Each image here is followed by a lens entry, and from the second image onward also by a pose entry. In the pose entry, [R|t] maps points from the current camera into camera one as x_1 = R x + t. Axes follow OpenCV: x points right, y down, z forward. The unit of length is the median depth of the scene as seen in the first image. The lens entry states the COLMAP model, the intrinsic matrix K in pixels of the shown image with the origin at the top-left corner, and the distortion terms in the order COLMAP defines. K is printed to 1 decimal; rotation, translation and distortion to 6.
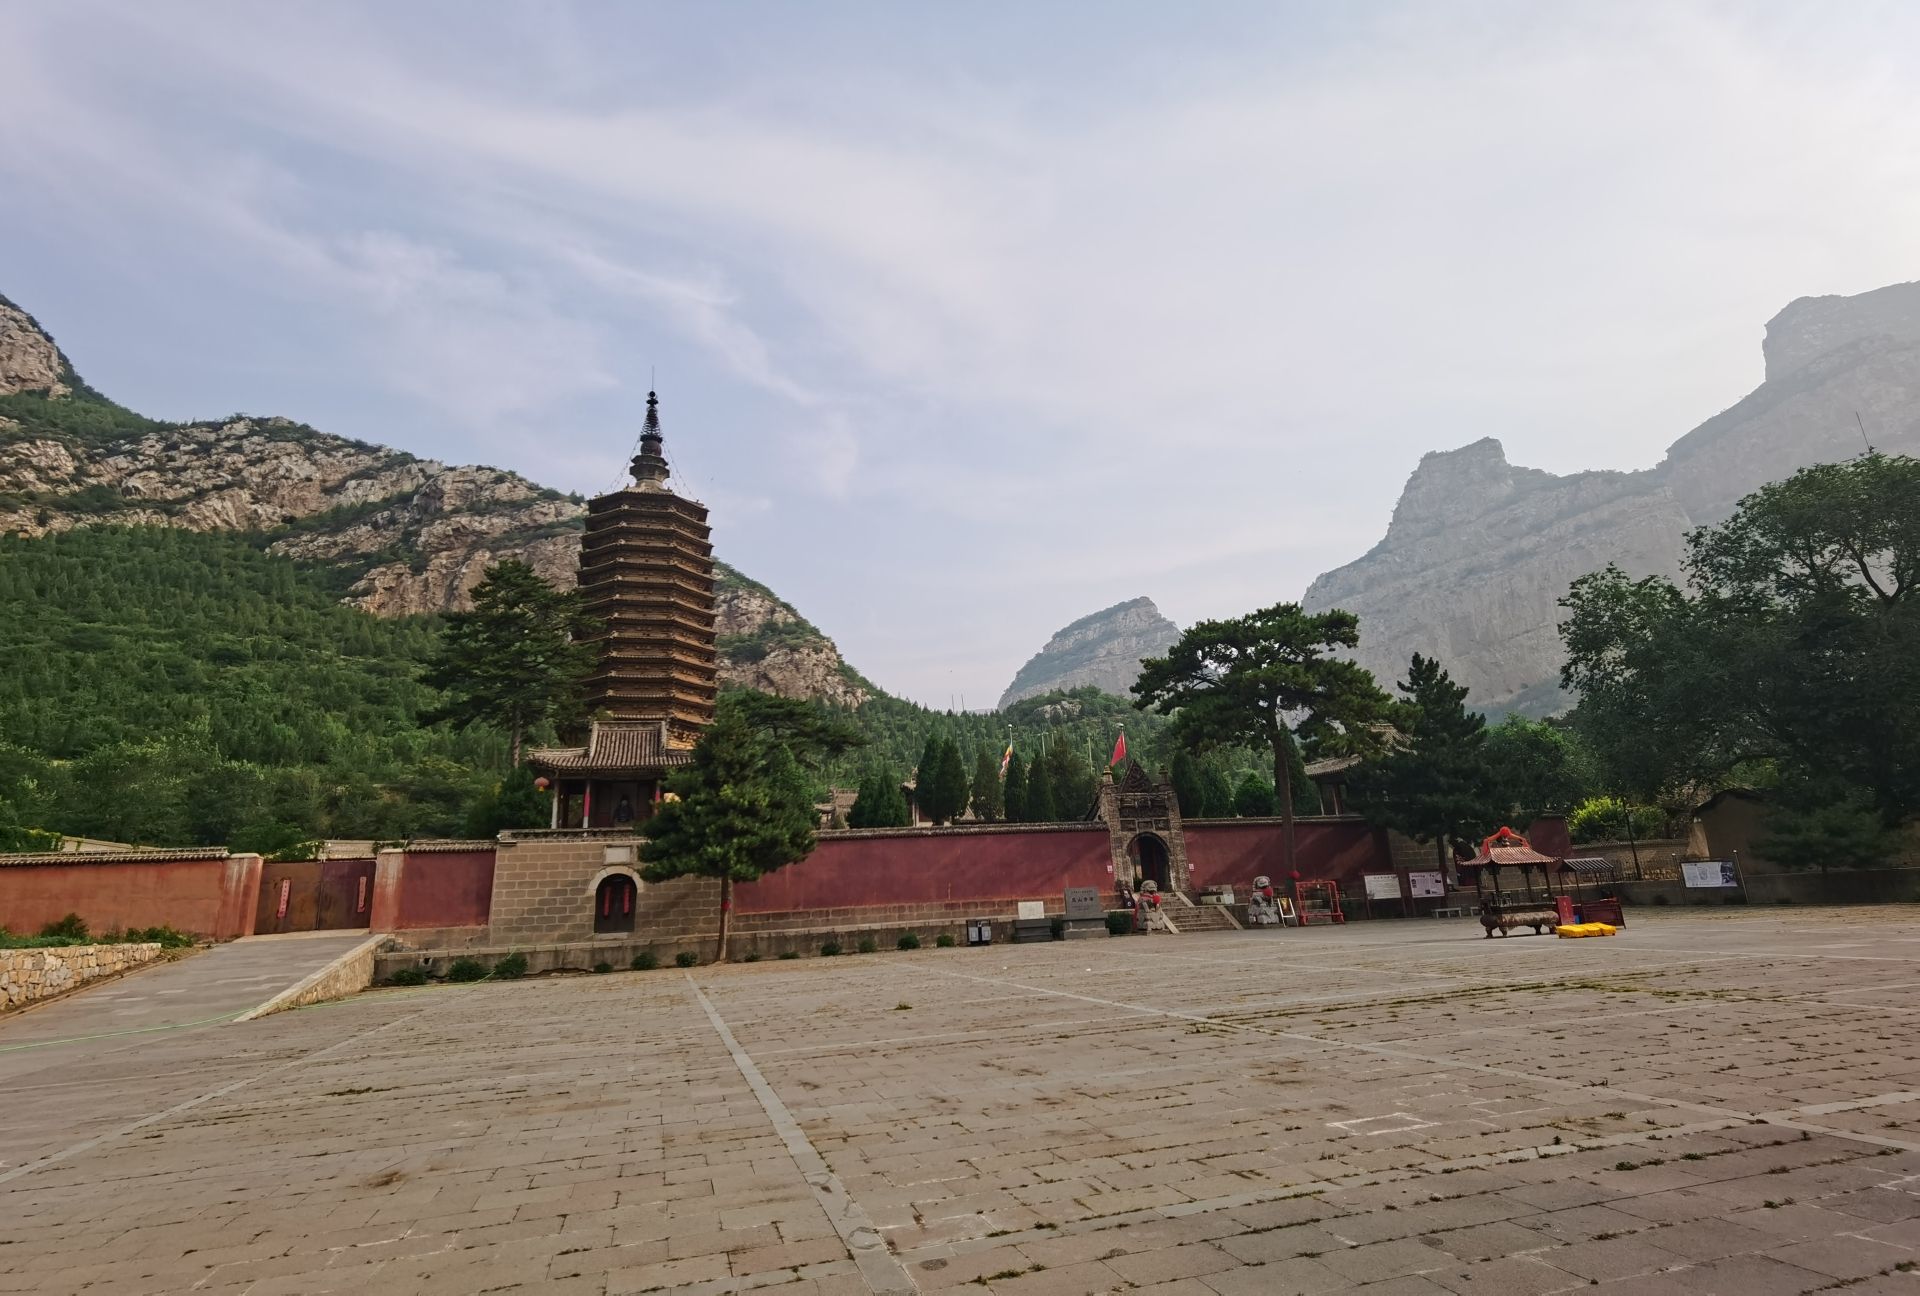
lens RADIAL K [[1009.4, 0, 1000.5], [0, 1009.4, 651.1], [0, 0, 1]] dist [-0.002974, 0.000428]
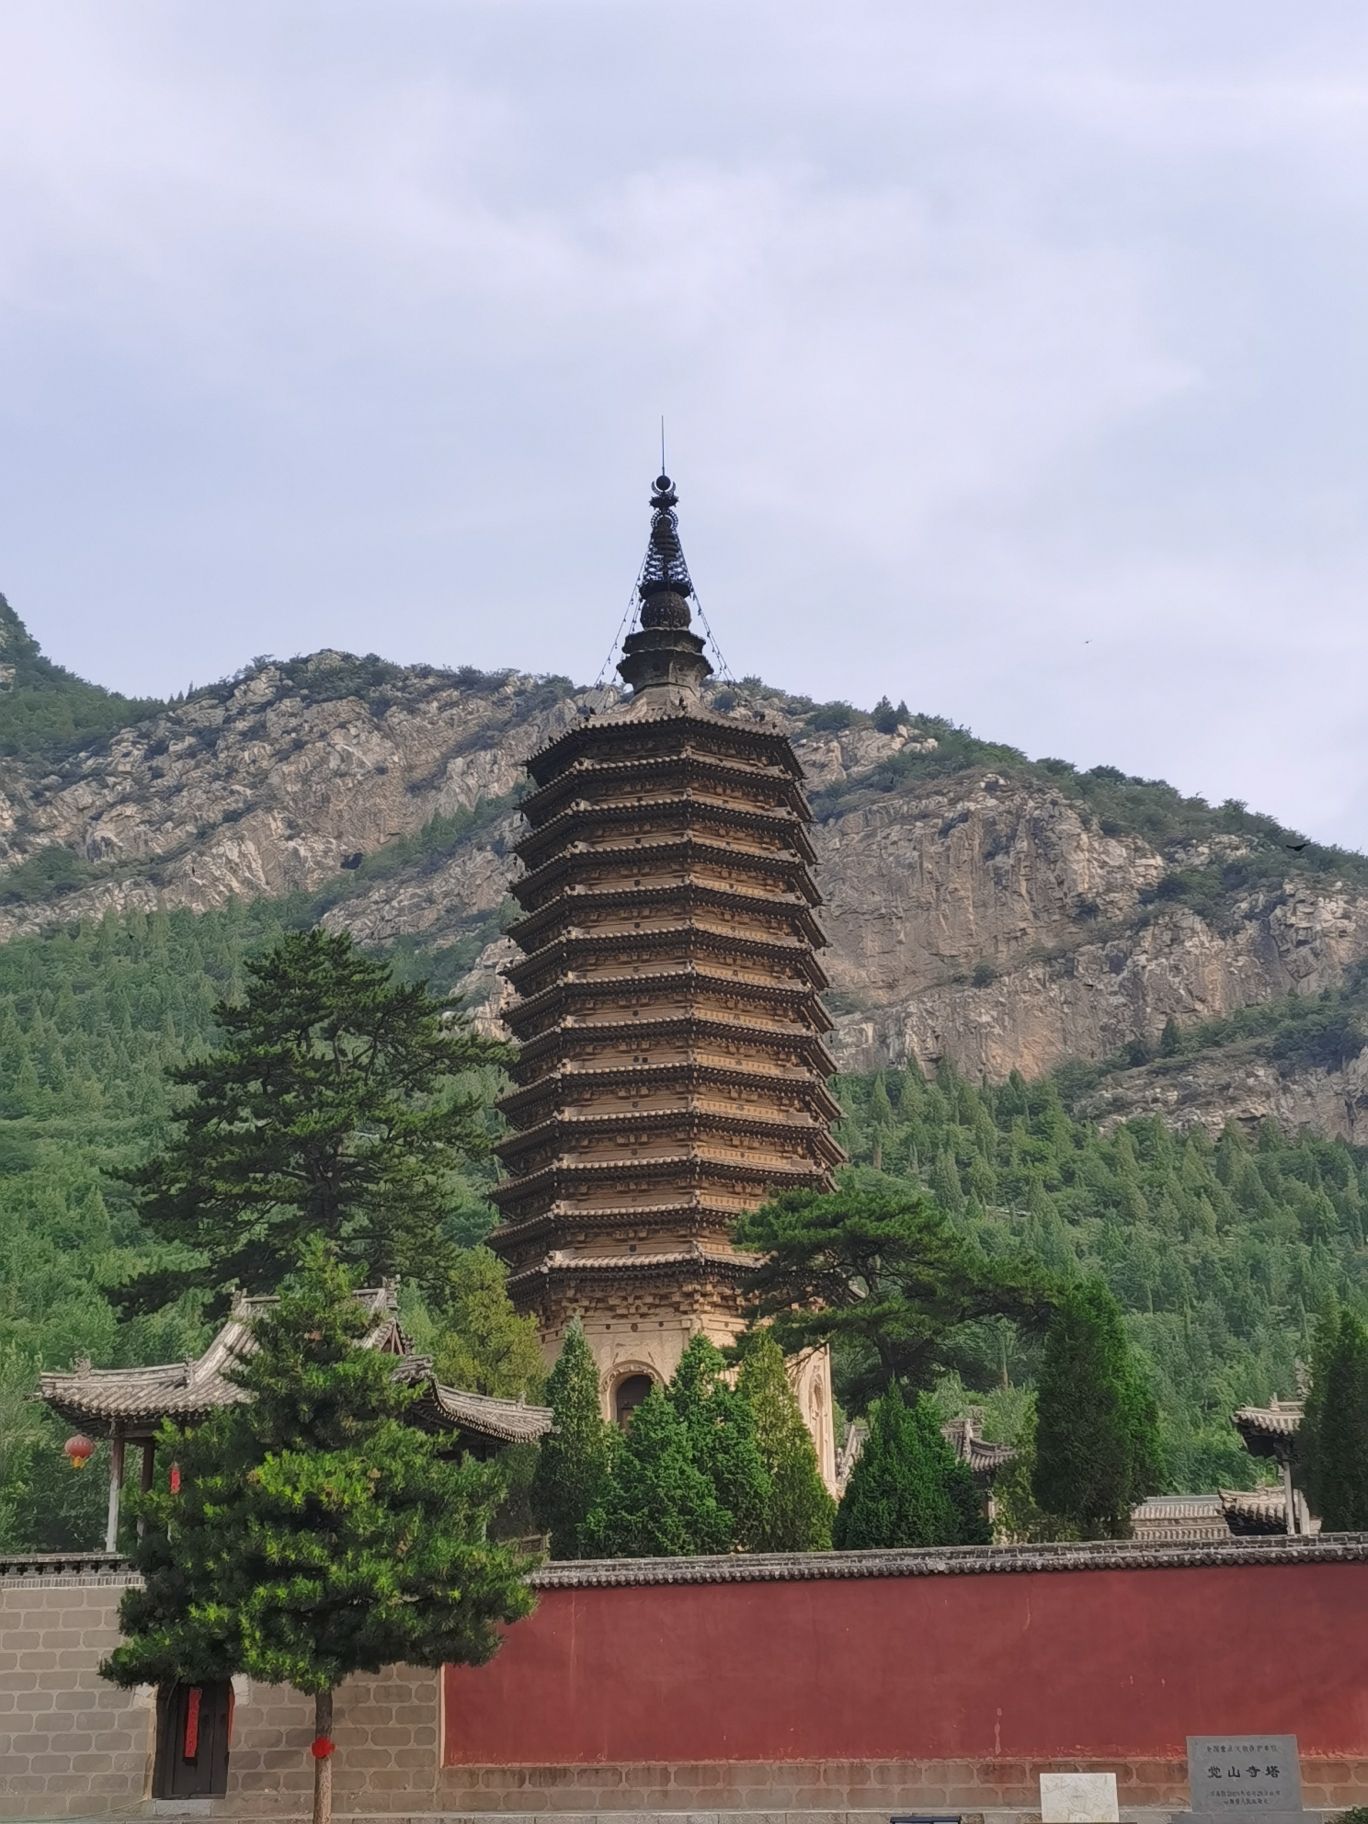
lens RADIAL K [[2667.6, 0, 684.0], [0, 2667.6, 912.0], [0, 0, 1]] dist [0.061637, -0.022006]
pose [[0.827185, -0.126233, -0.547567, 0.111300], [0.102627, 0.991989, -0.073654, 0.002242], [0.552478, 0.004730, 0.833514, 0.037582]]
